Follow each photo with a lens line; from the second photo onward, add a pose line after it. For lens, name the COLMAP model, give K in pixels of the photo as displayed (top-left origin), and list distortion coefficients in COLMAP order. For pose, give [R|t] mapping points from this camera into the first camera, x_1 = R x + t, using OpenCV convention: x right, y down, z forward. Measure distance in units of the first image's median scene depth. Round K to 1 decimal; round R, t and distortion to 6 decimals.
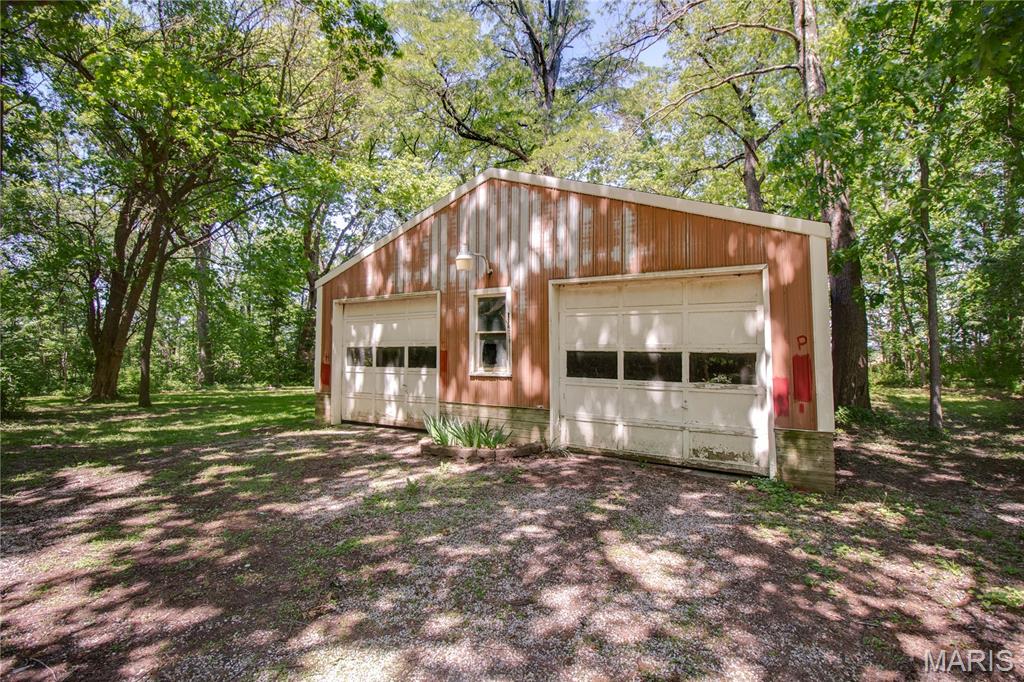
lens RADIAL K [[491.3, 0, 494.6], [0, 491.3, 324.3], [0, 0, 1]] dist [-0.011132, -0.002183]
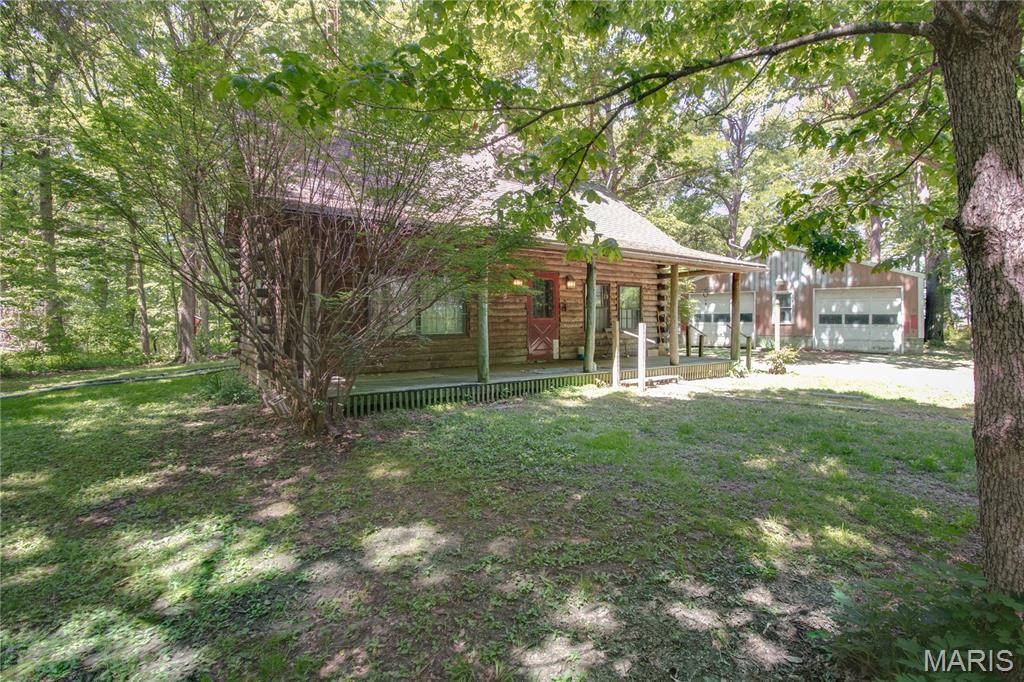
lens RADIAL K [[469.2, 0, 512.0], [0, 469.2, 331.9], [0, 0, 1]] dist [-0.011086, -0.000340]
pose [[0.989731, 0.005100, -0.142855, -0.996793], [0.004880, 0.997575, 0.069425, -0.028536], [0.142862, -0.069409, 0.987306, -1.551327]]
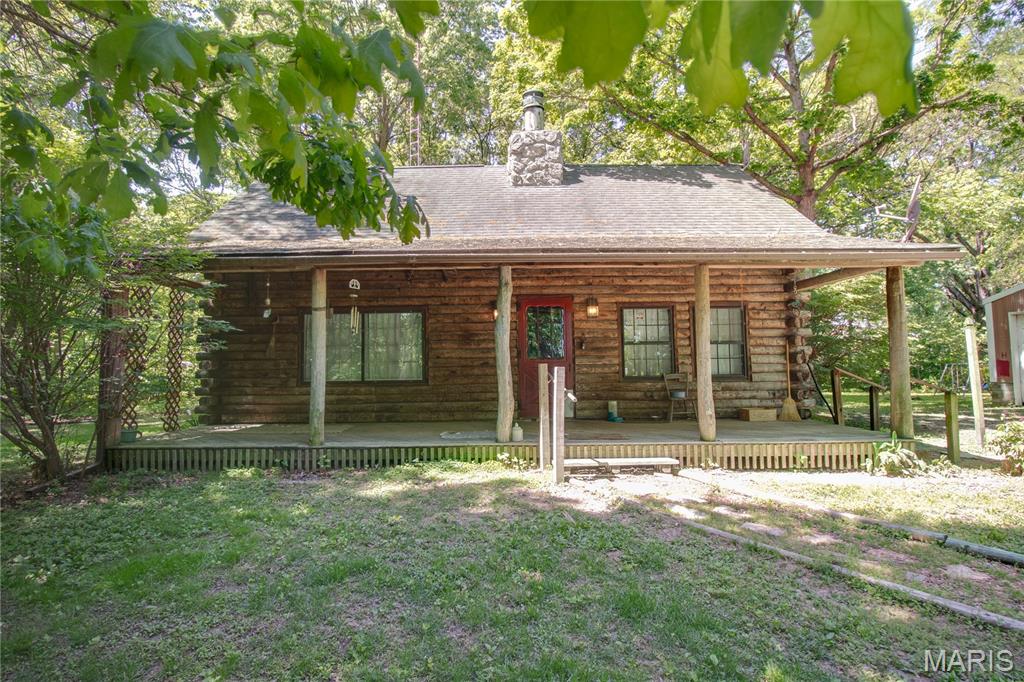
lens RADIAL K [[491.3, 0, 506.0], [0, 491.3, 333.1], [0, 0, 1]] dist [-0.011132, -0.002183]
pose [[0.738689, -0.046945, -0.672410, -0.545690], [0.038246, 0.998884, -0.027723, -0.007289], [0.672961, -0.005238, 0.739660, -1.090808]]
